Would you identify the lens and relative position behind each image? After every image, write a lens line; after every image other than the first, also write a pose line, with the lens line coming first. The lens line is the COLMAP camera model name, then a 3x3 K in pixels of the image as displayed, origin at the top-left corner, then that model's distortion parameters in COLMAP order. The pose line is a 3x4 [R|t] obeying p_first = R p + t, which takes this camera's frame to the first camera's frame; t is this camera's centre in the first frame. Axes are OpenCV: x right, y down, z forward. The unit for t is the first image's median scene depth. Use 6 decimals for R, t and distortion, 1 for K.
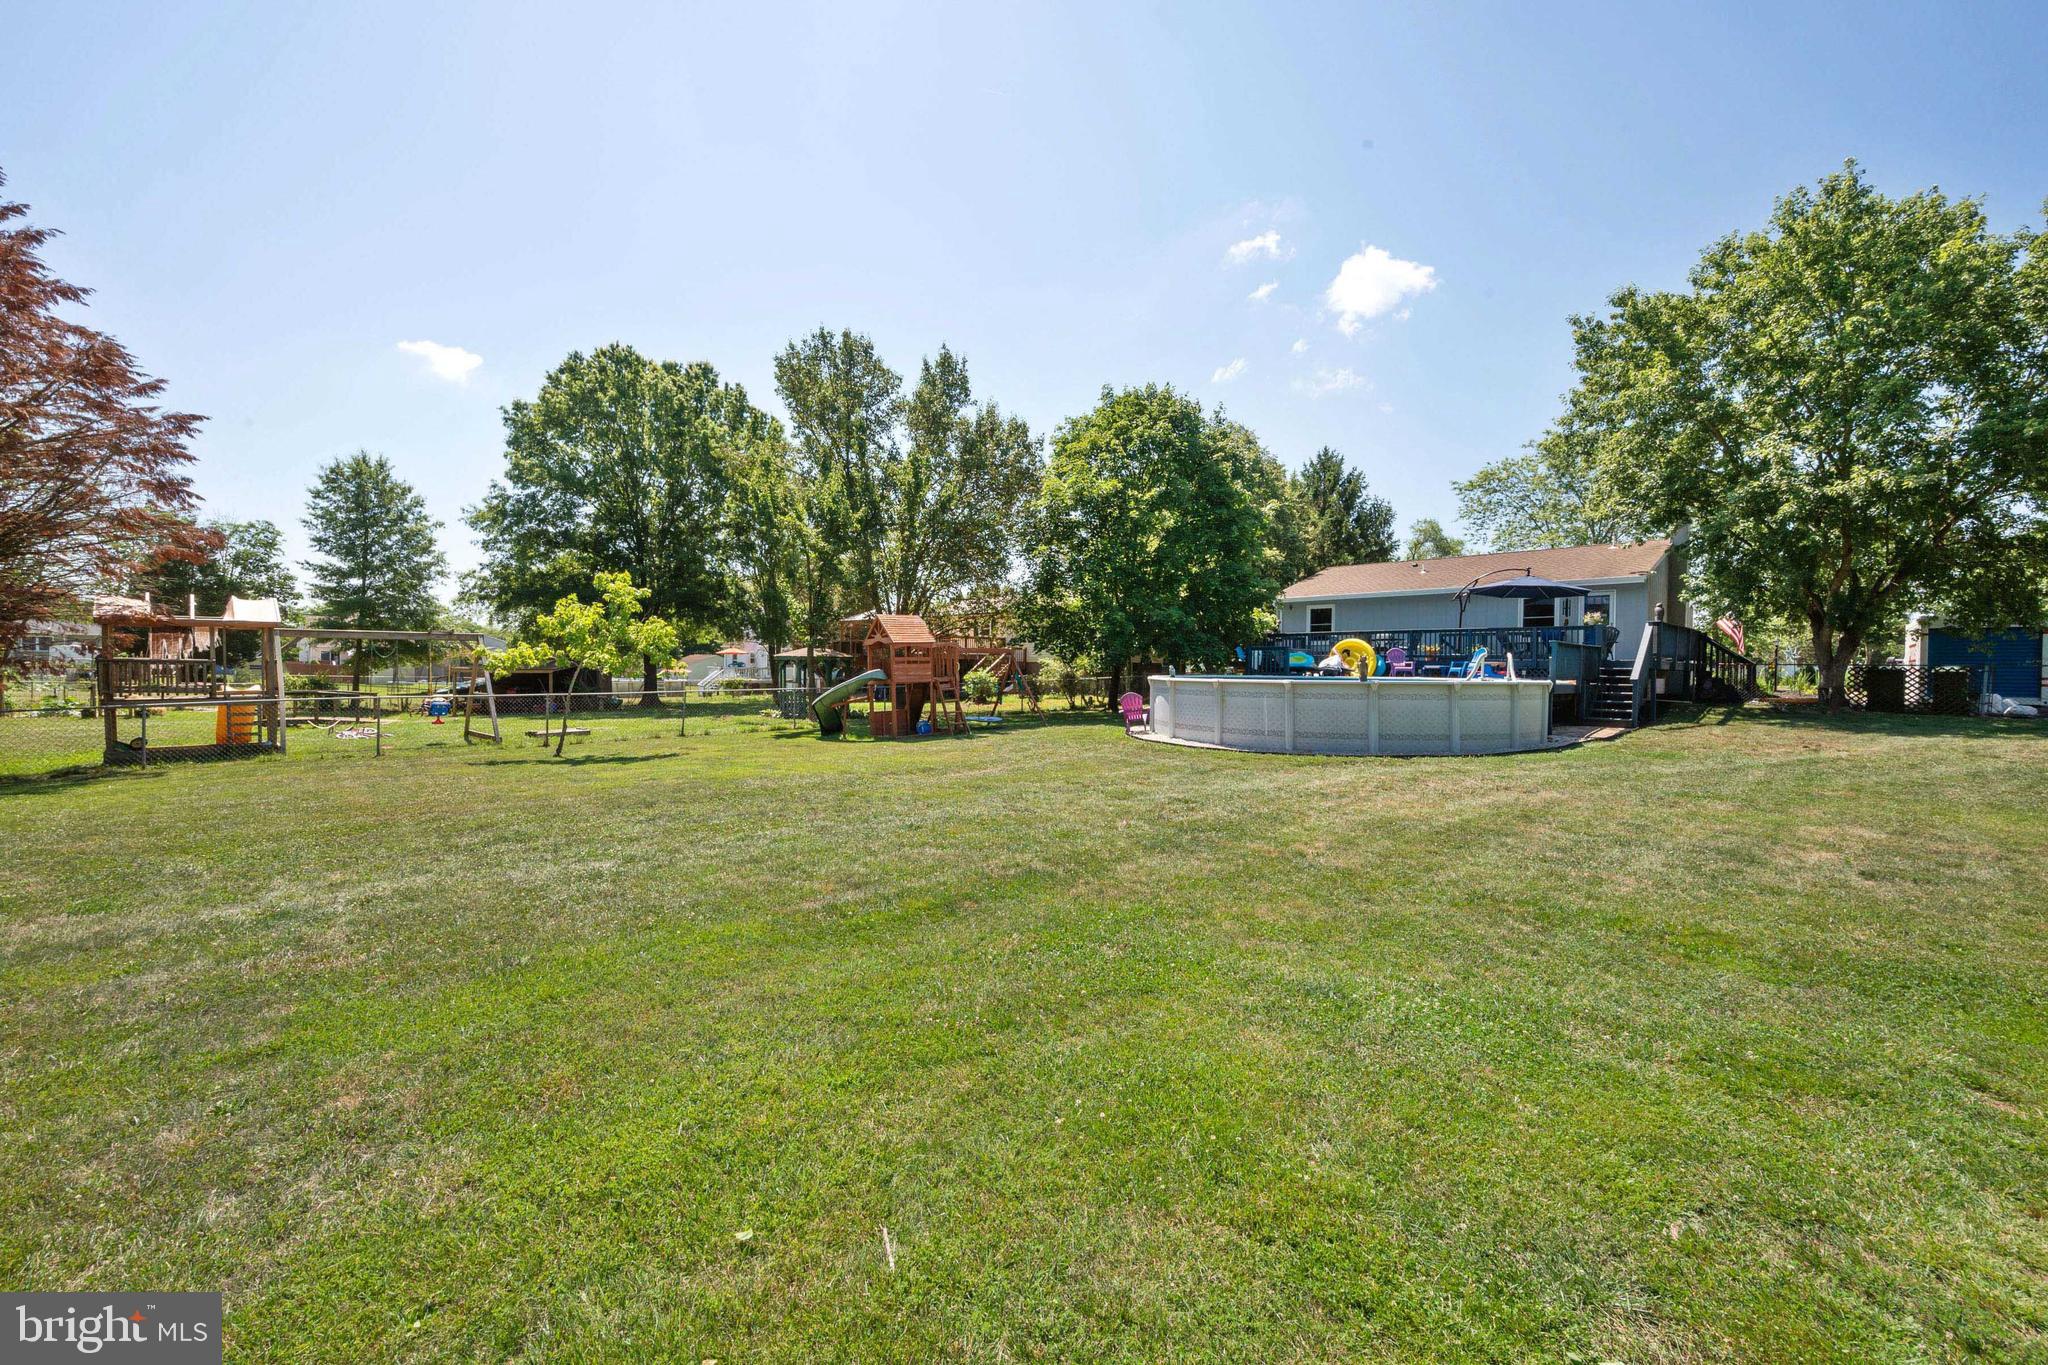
lens RADIAL K [[812.1, 0, 1020.9], [0, 812.1, 687.2], [0, 0, 1]] dist [0.001088, 0.000205]
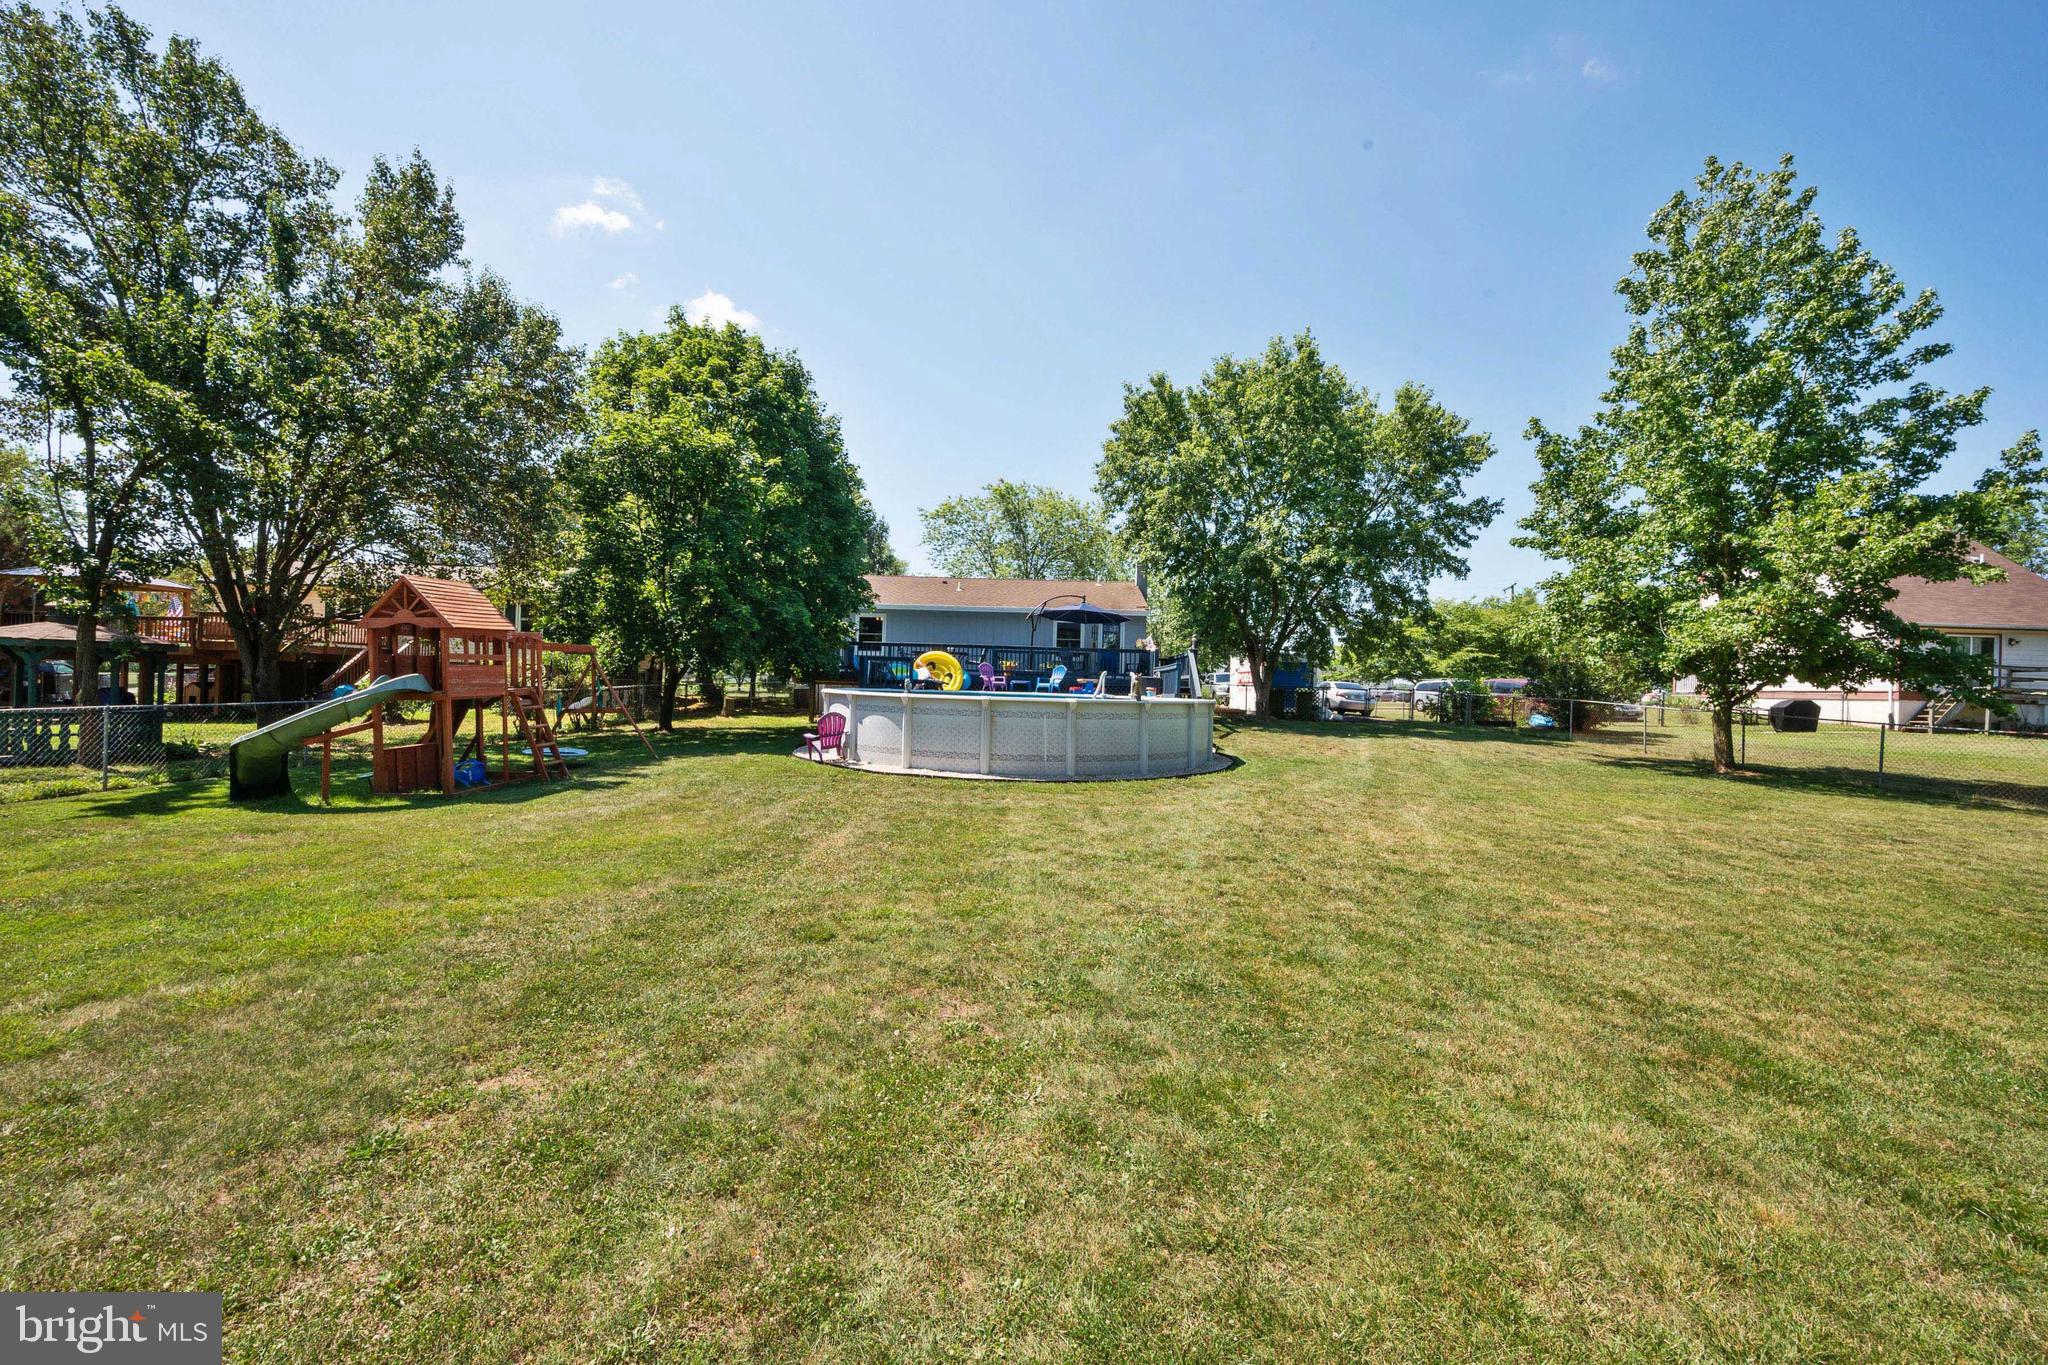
lens RADIAL K [[812.1, 0, 1024.6], [0, 812.1, 681.1], [0, 0, 1]] dist [0.001088, 0.000205]
pose [[0.705926, 0.016281, 0.708098, -0.201714], [-0.003078, 0.999797, -0.019920, -0.005445], [-0.708279, 0.011882, 0.705833, 0.236526]]
